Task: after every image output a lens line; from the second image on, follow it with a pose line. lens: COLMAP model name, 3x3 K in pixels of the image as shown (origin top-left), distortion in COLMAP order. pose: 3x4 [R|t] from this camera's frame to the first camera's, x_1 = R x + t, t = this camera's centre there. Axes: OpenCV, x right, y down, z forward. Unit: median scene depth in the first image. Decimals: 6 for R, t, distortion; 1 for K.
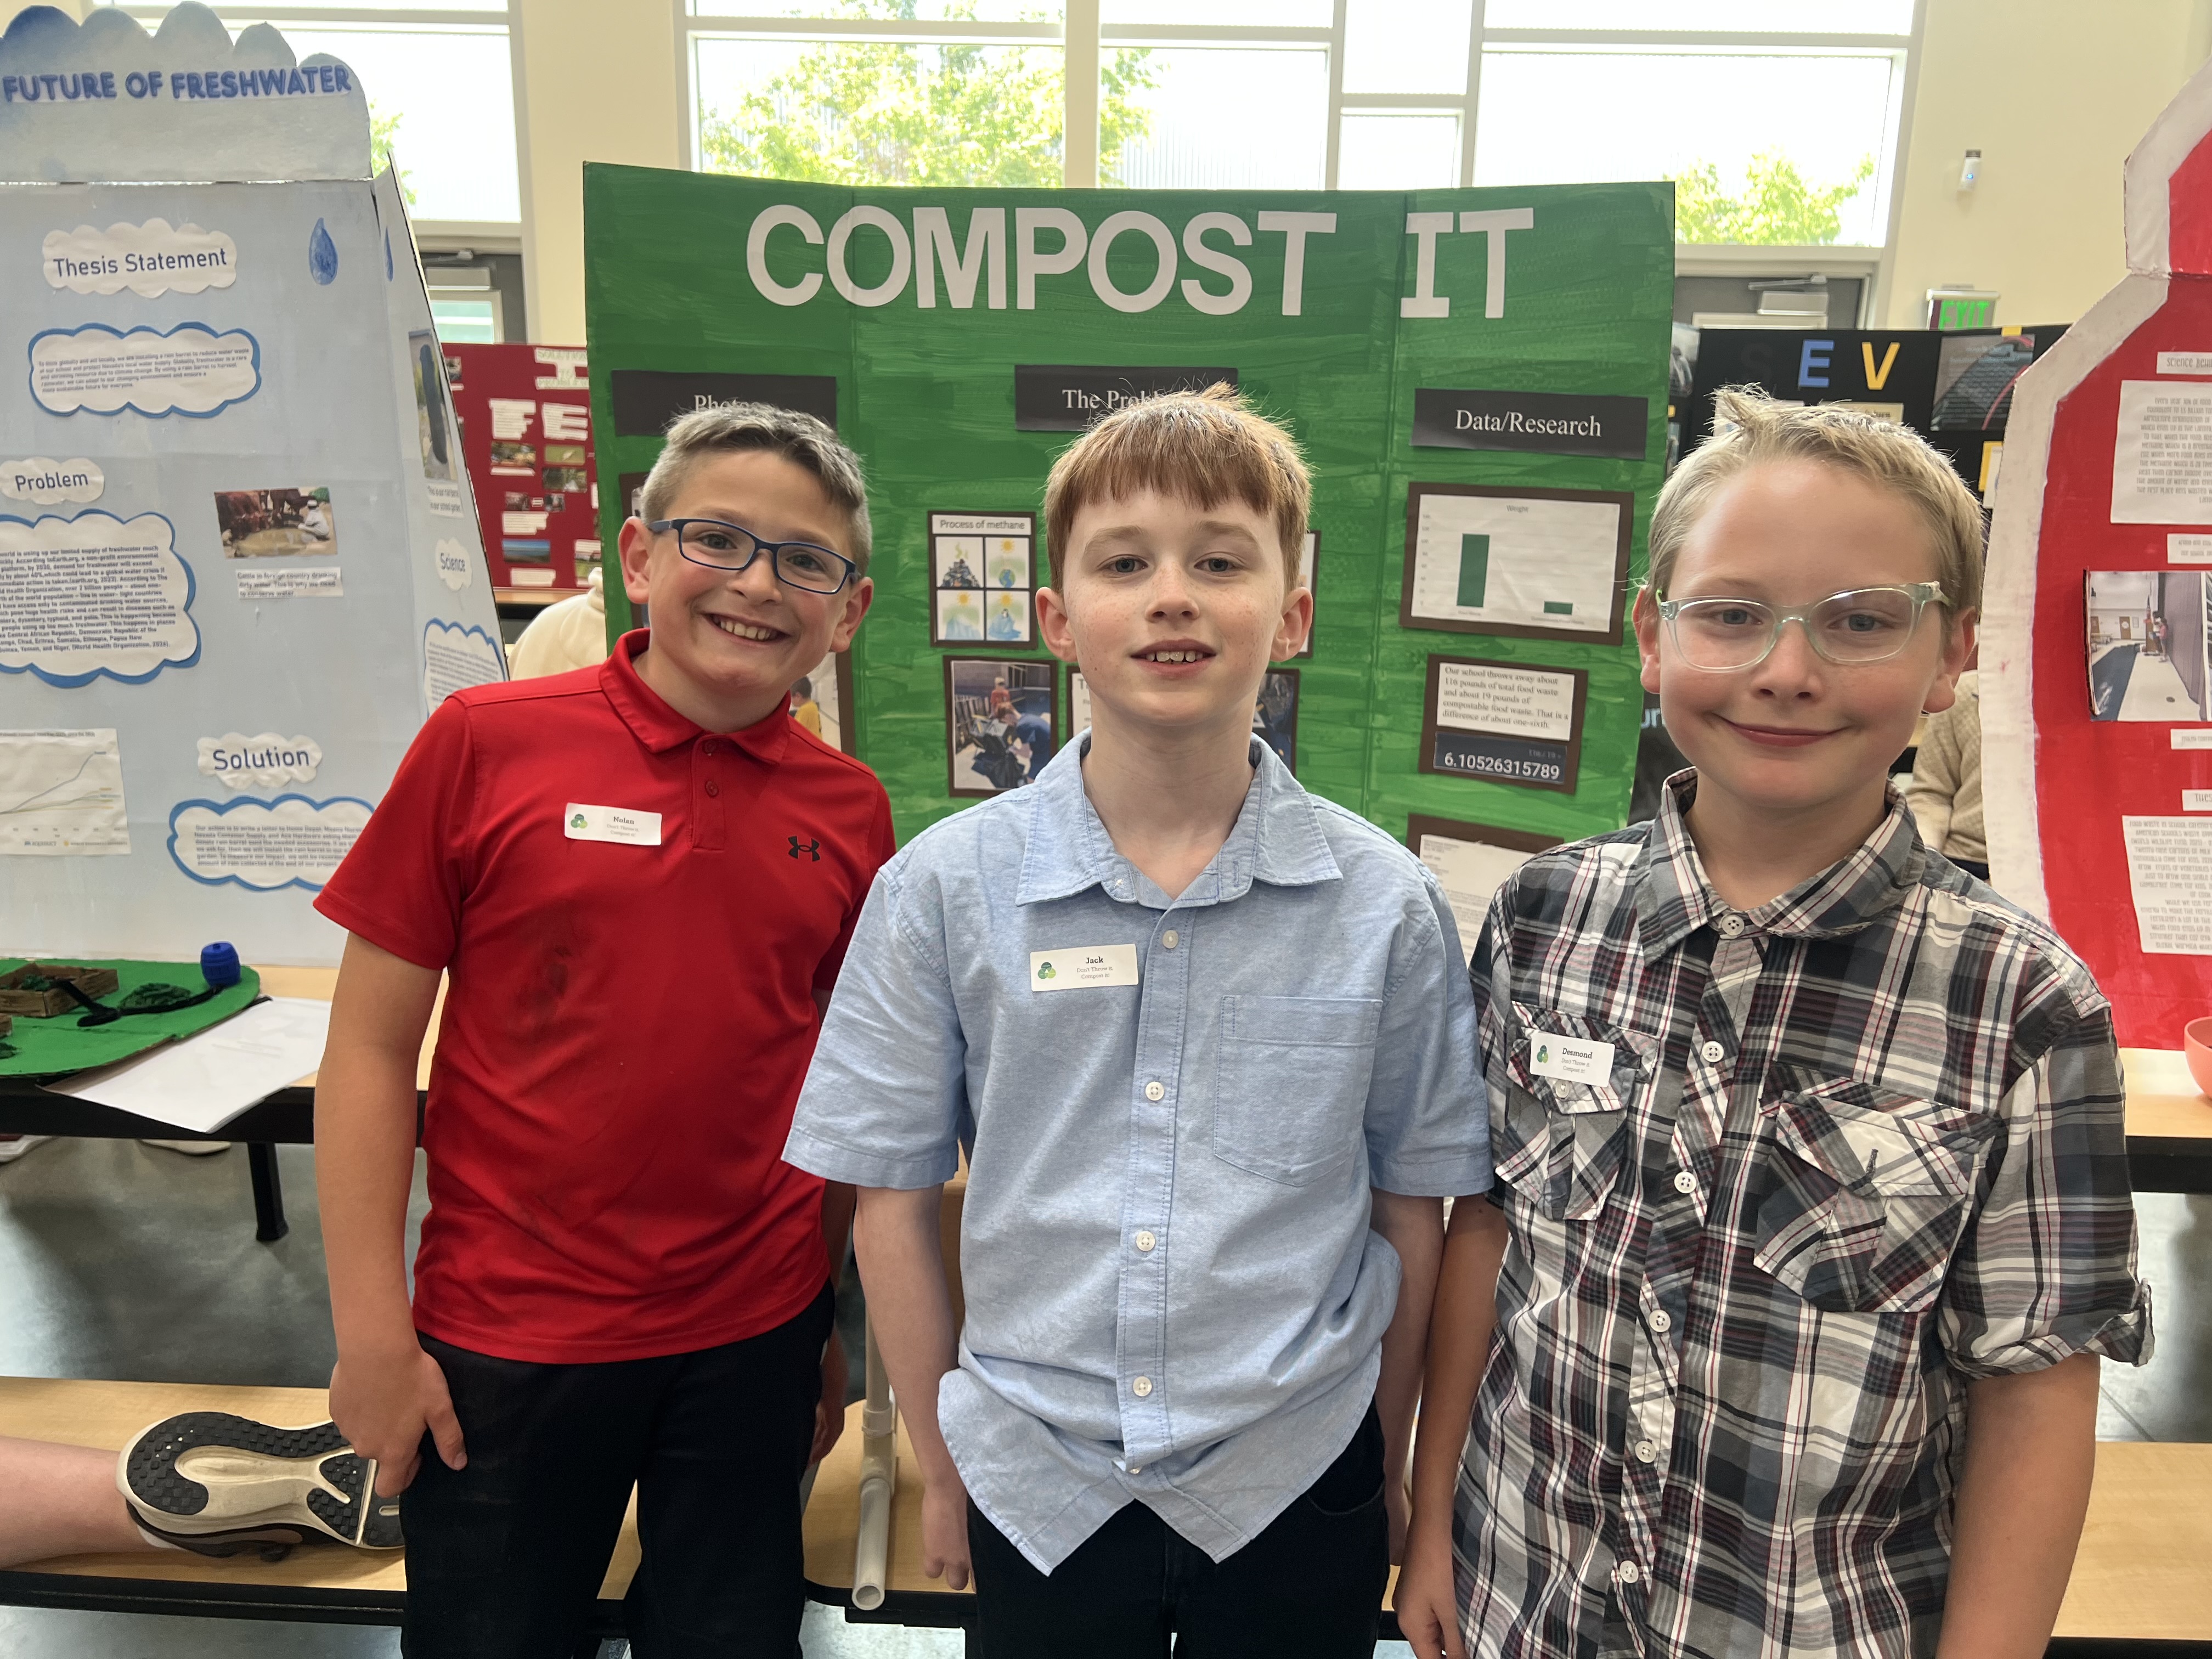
lens RADIAL K [[1683.8, 0, 1108.2], [0, 1683.8, 790.3], [0, 0, 1]] dist [0.058110, -0.073009]
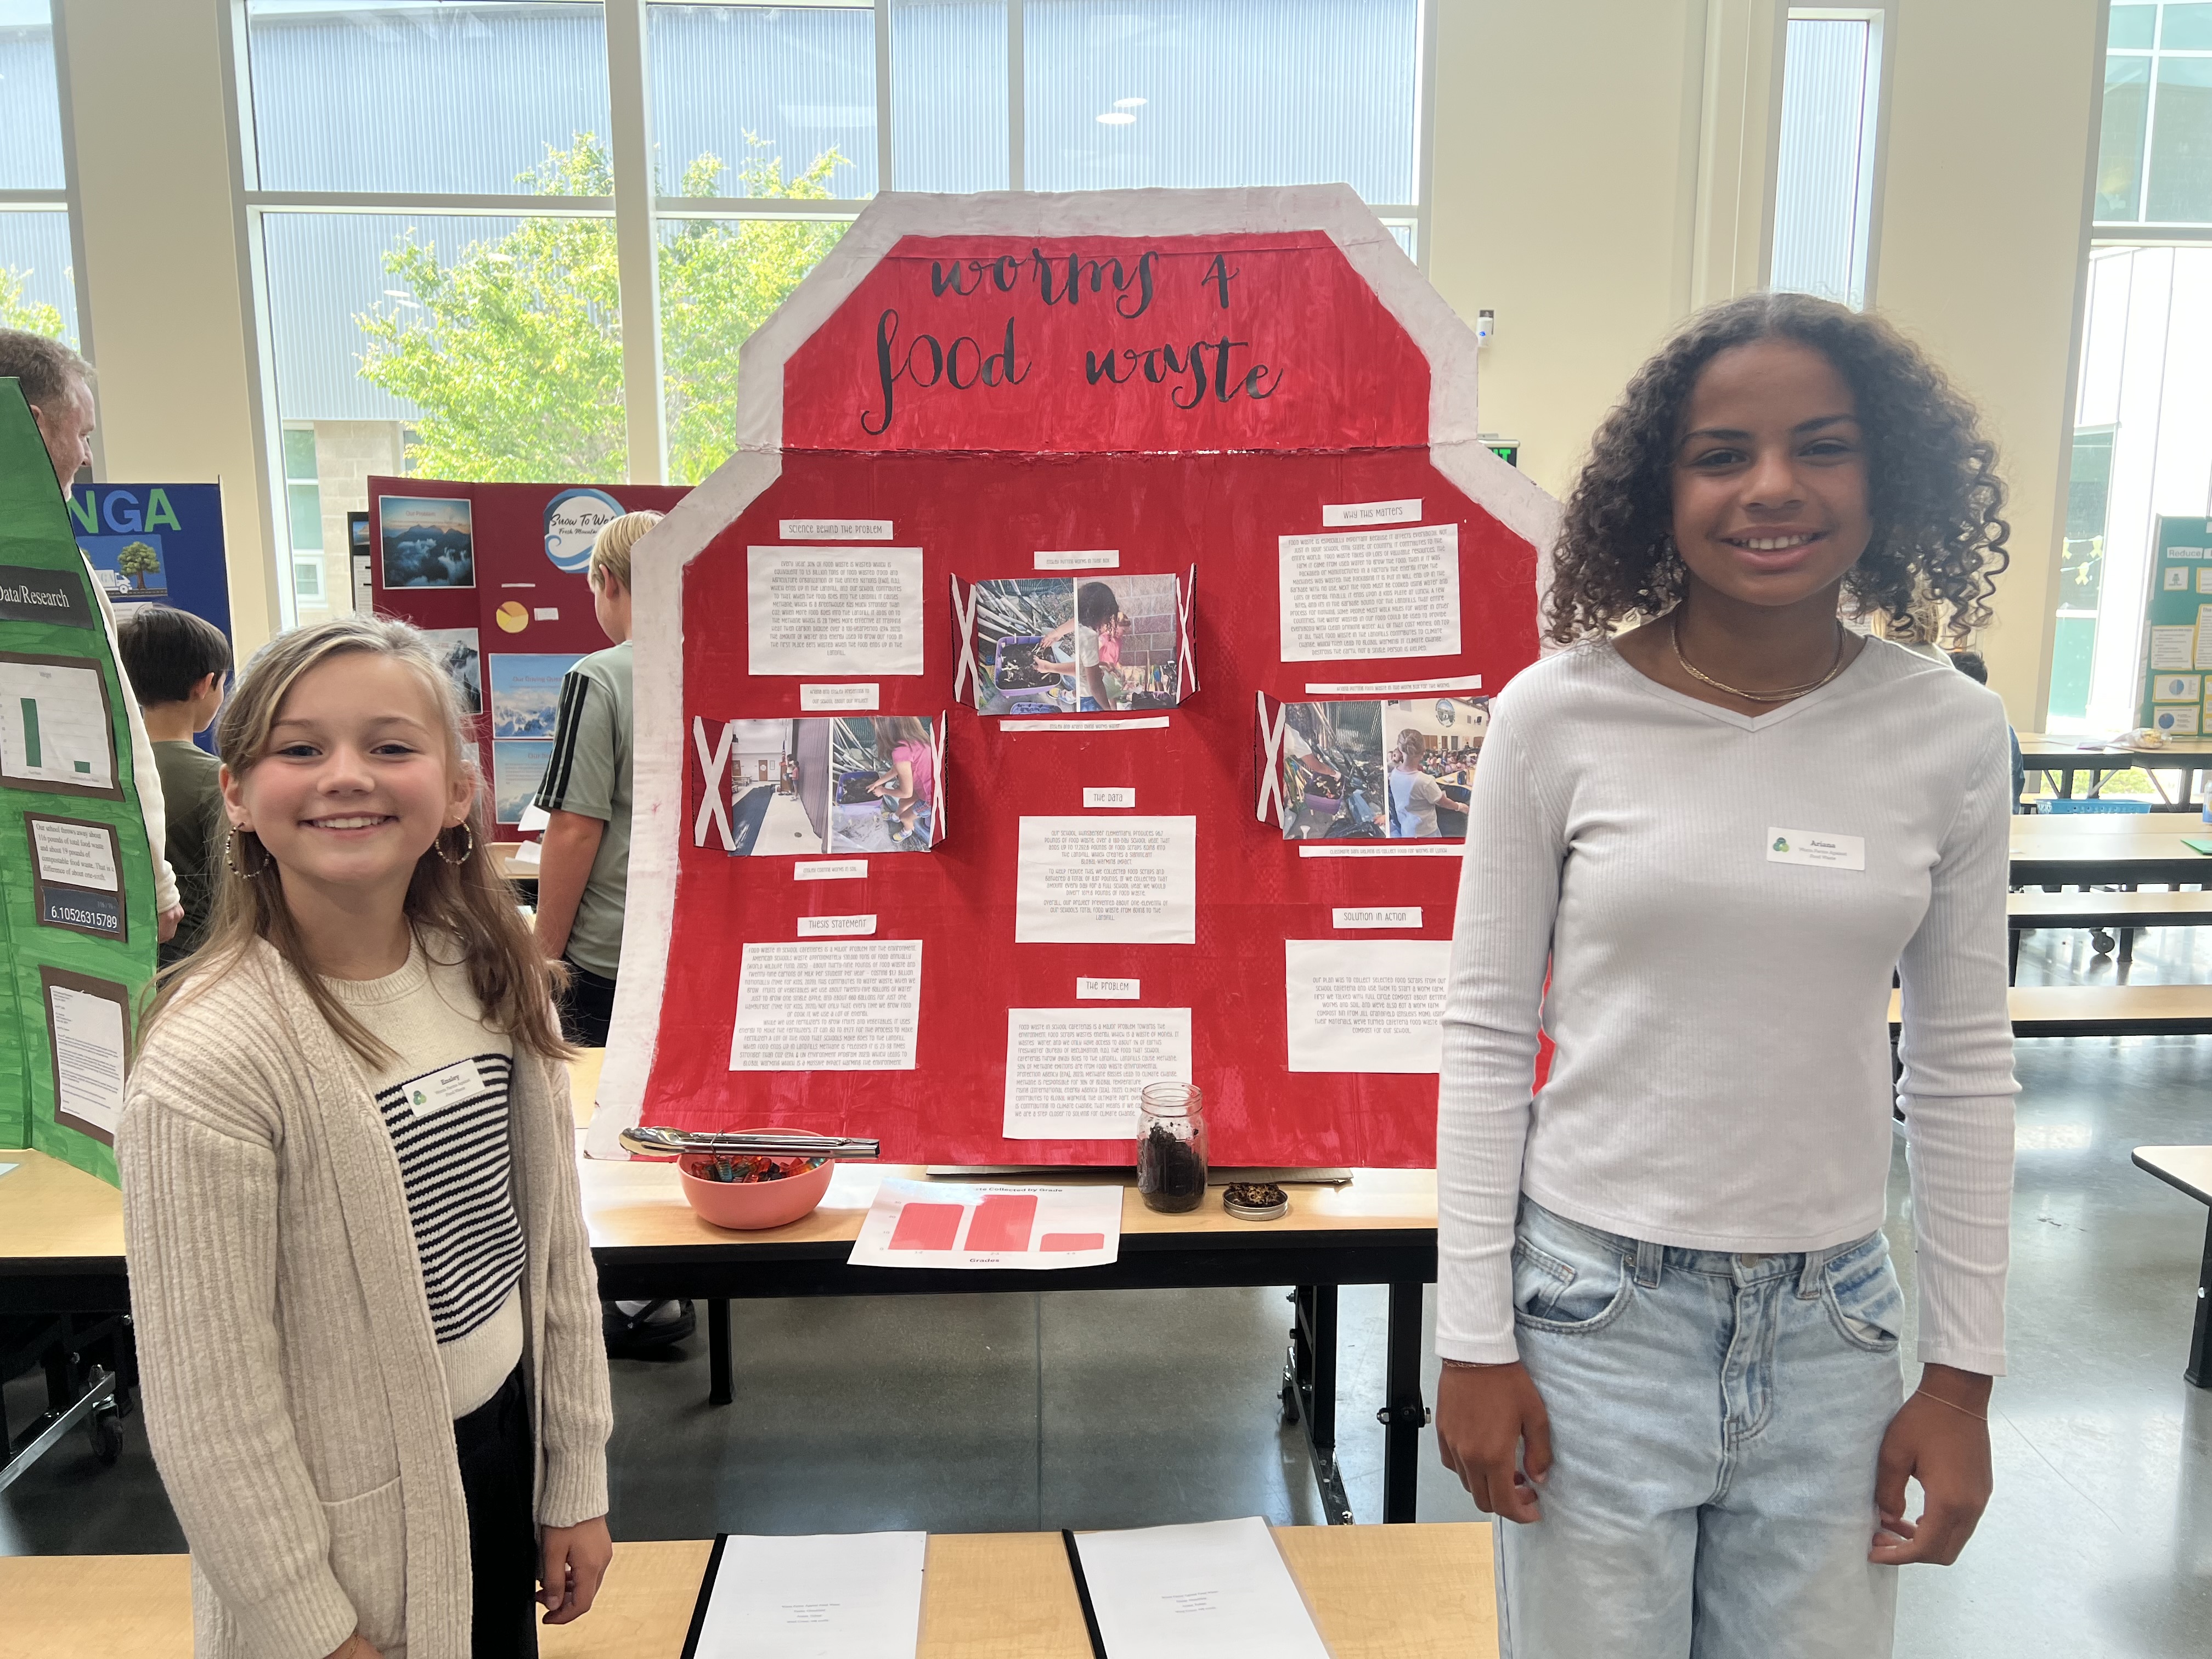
lens RADIAL K [[1658.7, 0, 1162.9], [0, 1658.7, 832.8], [0, 0, 1]] dist [0.040188, -0.058964]
pose [[0.997057, -0.028151, 0.071313, 0.782563], [0.031942, 0.998105, -0.052591, 0.008822], [-0.069697, 0.054714, 0.996067, -0.076903]]
